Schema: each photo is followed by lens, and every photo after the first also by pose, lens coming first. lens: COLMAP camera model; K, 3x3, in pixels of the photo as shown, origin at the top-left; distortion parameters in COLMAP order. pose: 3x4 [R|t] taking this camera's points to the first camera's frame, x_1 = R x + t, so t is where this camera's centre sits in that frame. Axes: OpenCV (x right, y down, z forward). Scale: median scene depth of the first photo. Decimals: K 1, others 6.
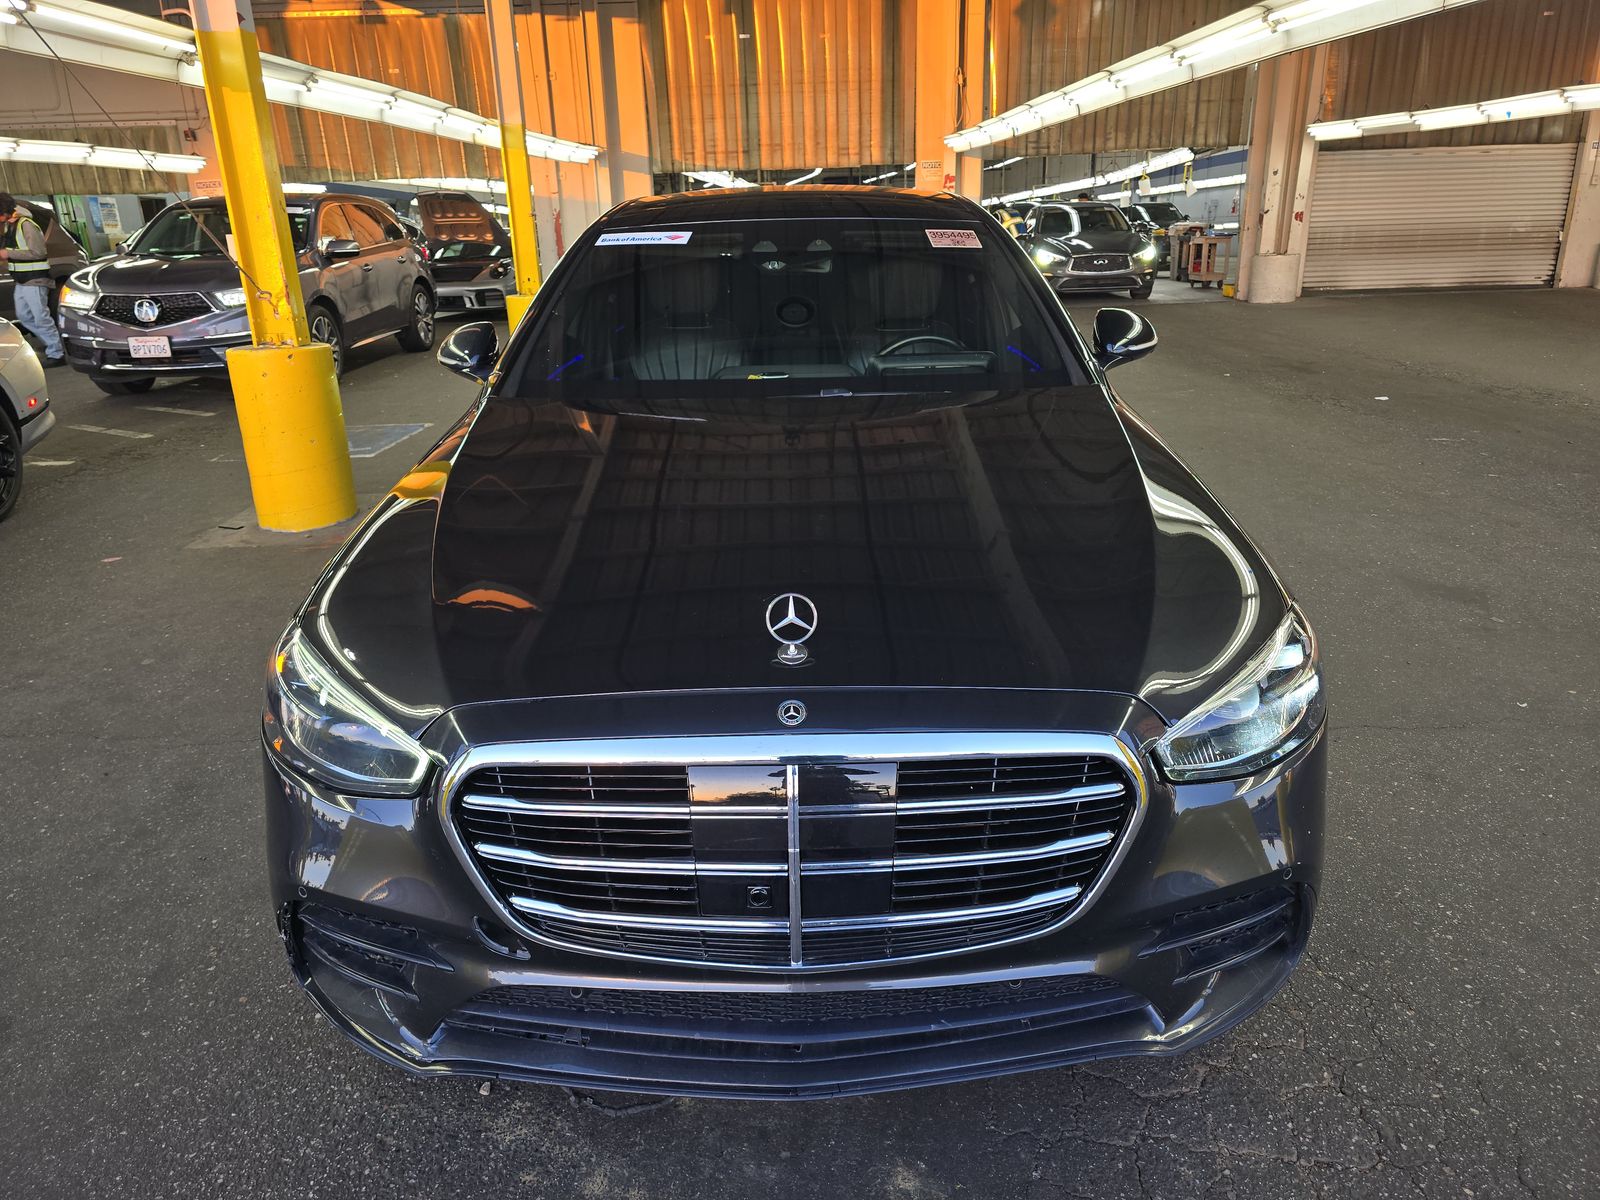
lens RADIAL K [[1060.5, 0, 799.1], [0, 1060.5, 604.1], [0, 0, 1]] dist [0.004703, -0.018354]
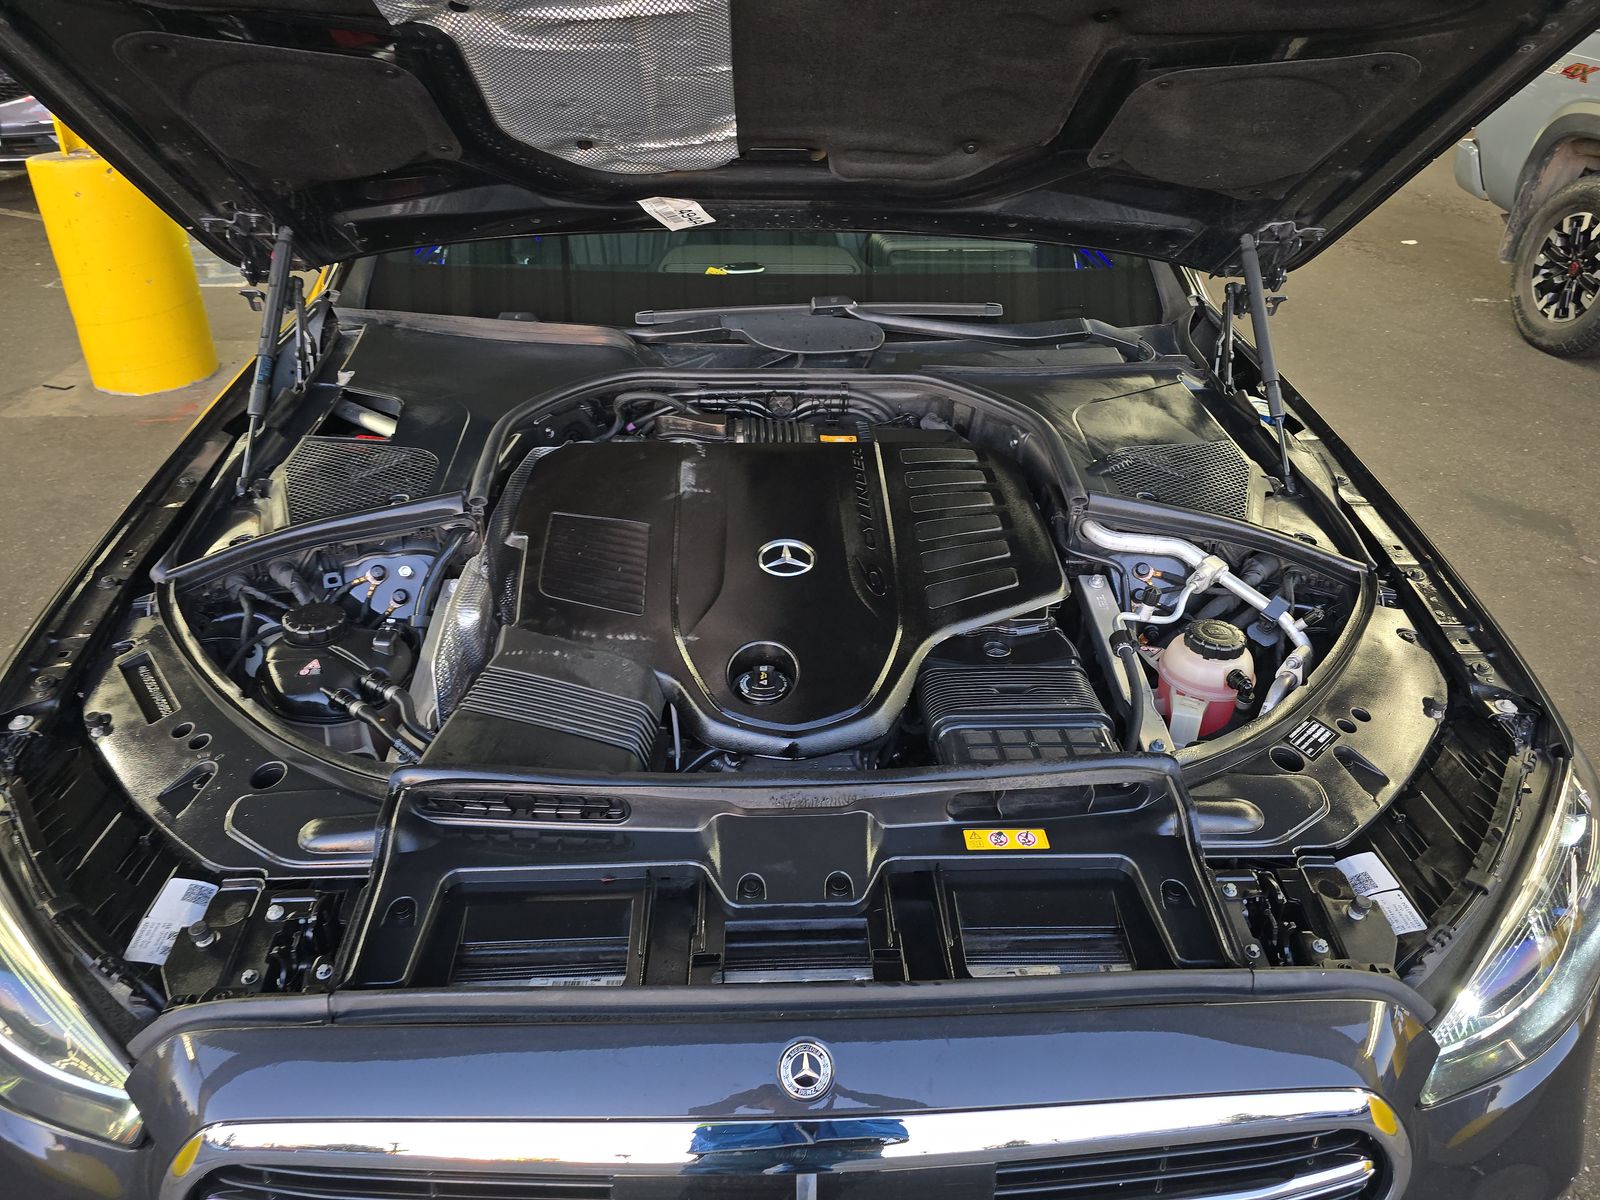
lens RADIAL K [[1060.5, 0, 796.8], [0, 1060.5, 596.2], [0, 0, 1]] dist [0.004703, -0.018354]
pose [[0.998495, 0.011626, 0.053590, -0.013385], [-0.020792, 0.984559, 0.173812, -0.071482], [-0.050742, -0.174664, 0.983320, 0.156425]]
